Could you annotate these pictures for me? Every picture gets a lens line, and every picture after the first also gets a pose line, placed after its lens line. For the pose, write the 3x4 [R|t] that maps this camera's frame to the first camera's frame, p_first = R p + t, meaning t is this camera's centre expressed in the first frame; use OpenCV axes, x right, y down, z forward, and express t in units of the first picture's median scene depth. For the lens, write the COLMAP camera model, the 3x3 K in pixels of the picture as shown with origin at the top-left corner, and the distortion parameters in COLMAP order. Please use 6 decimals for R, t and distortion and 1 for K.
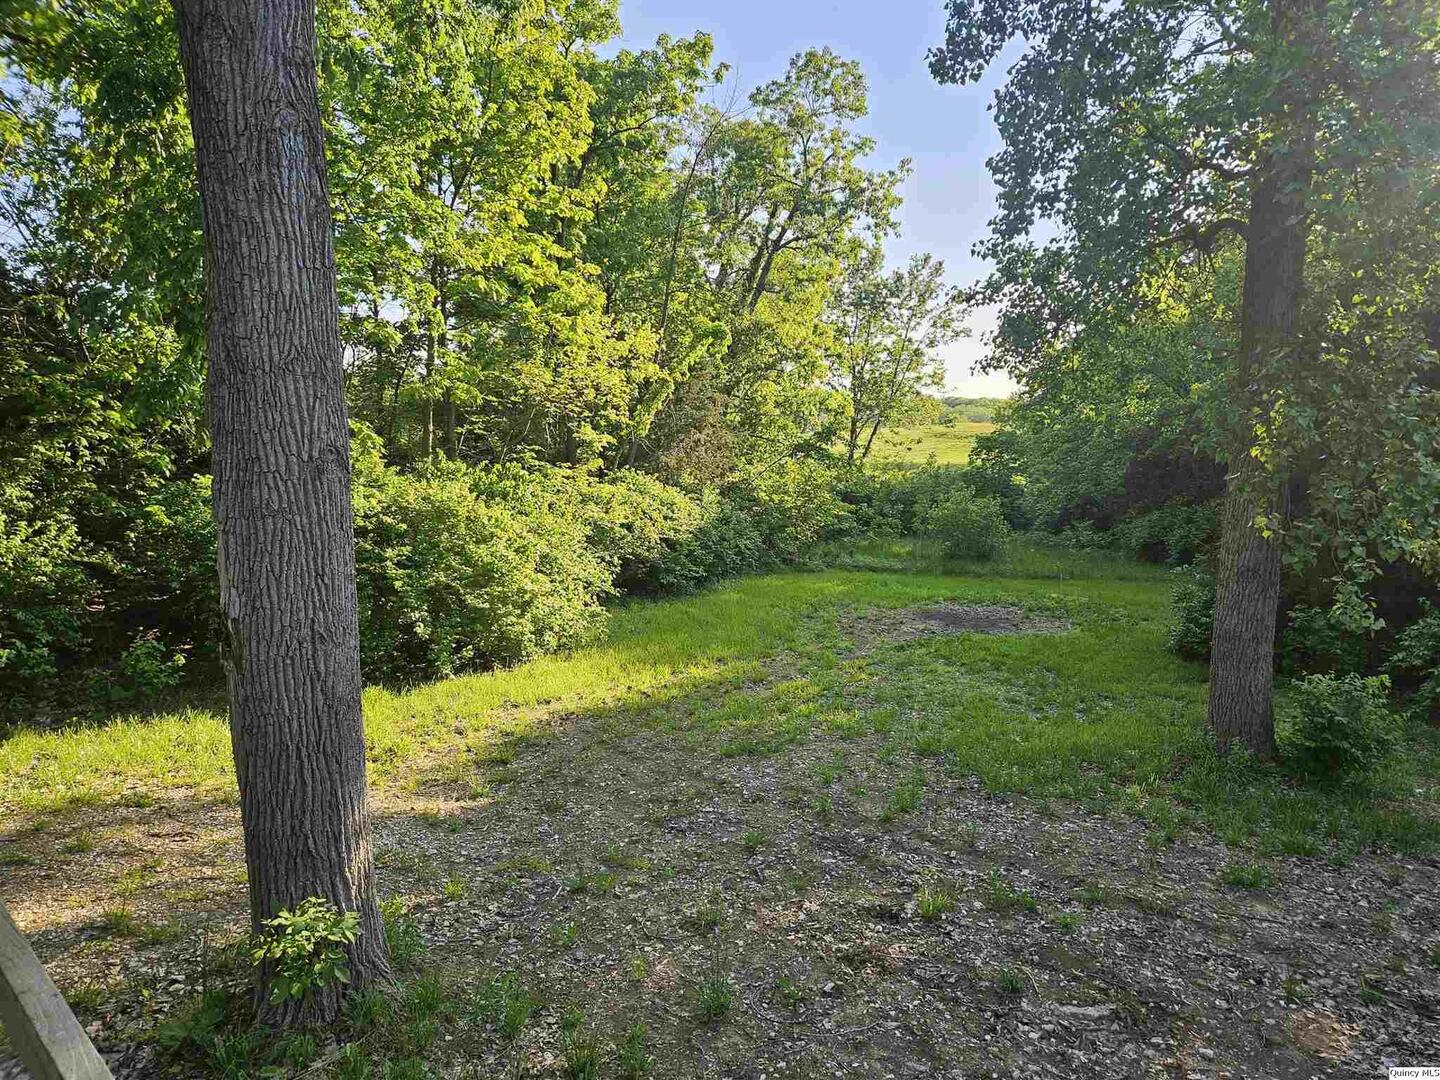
lens RADIAL K [[999.0, 0, 720.0], [0, 999.0, 540.0], [0, 0, 1]] dist [0.080344, -0.083801]
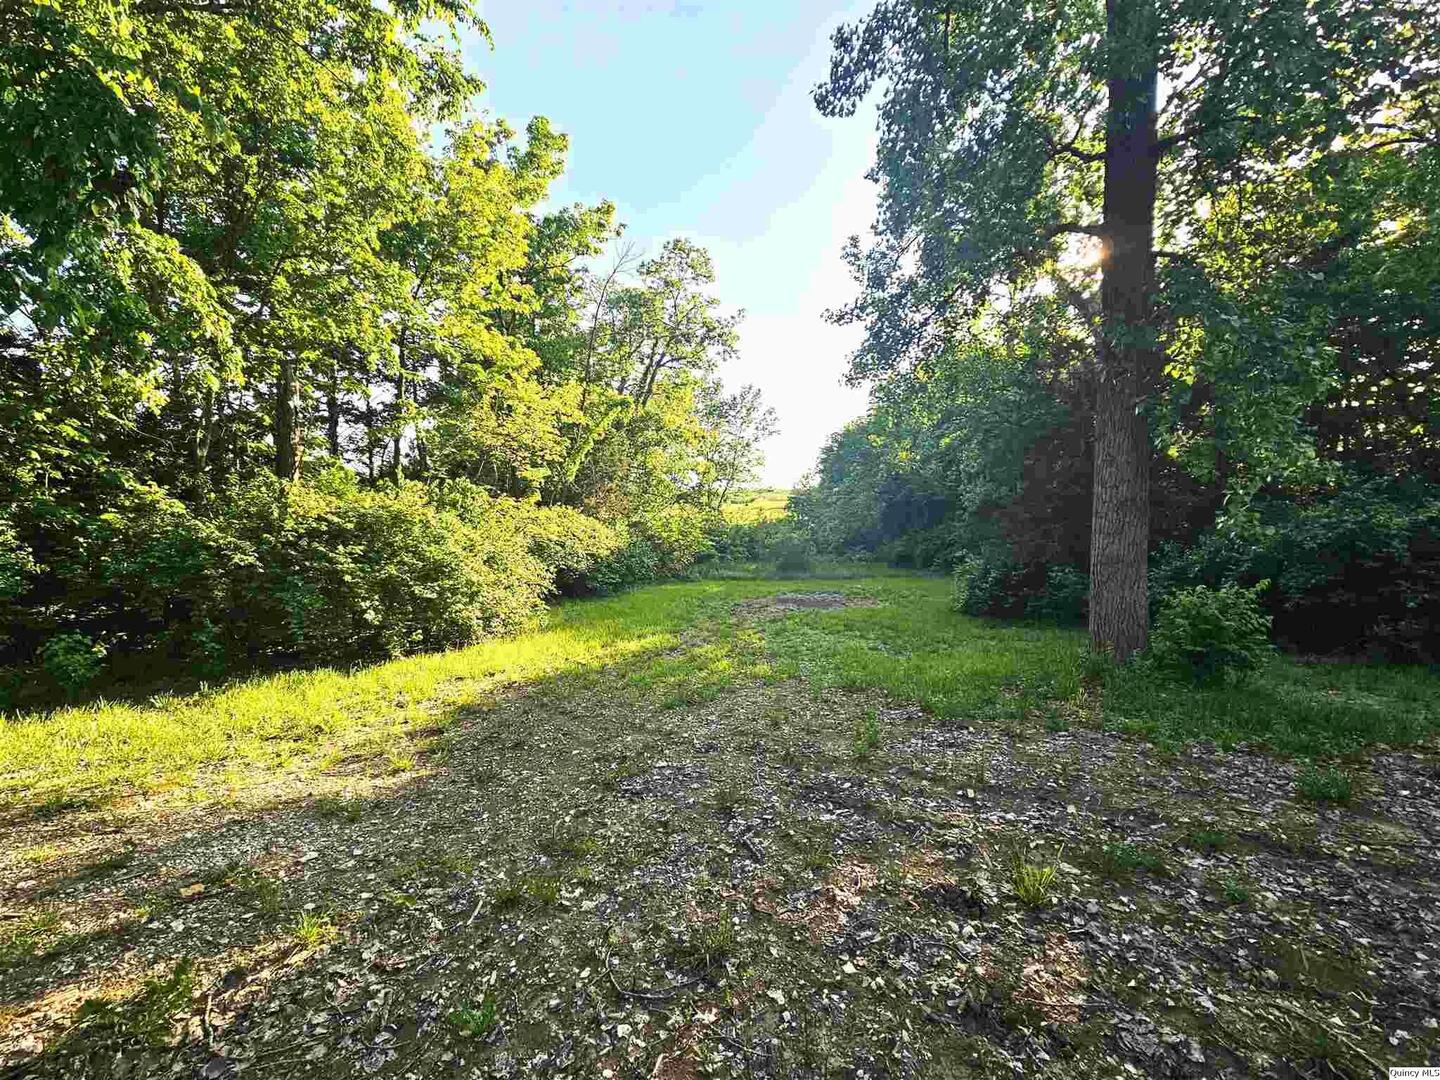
lens RADIAL K [[625.1, 0, 716.8], [0, 625.1, 524.4], [0, 0, 1]] dist [-0.000175, 0.000109]
pose [[0.987394, -0.033127, 0.154778, -0.026669], [0.046236, 0.995570, -0.081875, 0.061524], [-0.151380, 0.087999, 0.984551, 0.254927]]
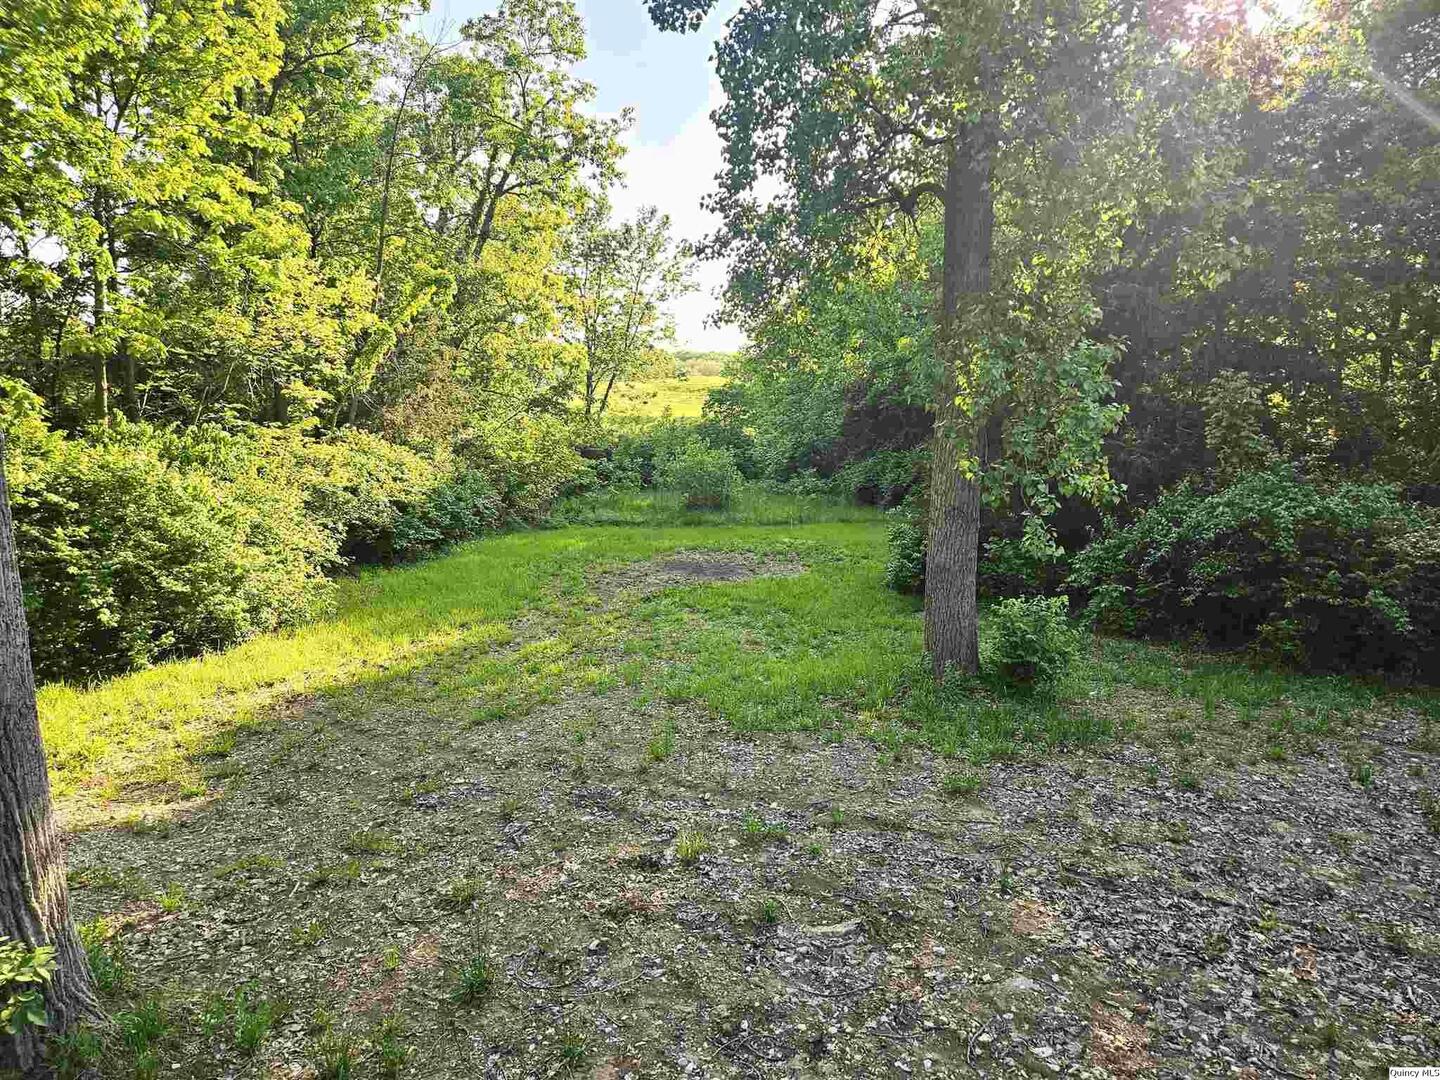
lens RADIAL K [[999.0, 0, 720.0], [0, 999.0, 540.0], [0, 0, 1]] dist [0.080344, -0.083801]
pose [[0.966247, -0.050492, 0.252622, -0.001472], [0.039049, 0.997980, 0.050109, -0.000890], [-0.254642, -0.038554, 0.966267, 0.006510]]
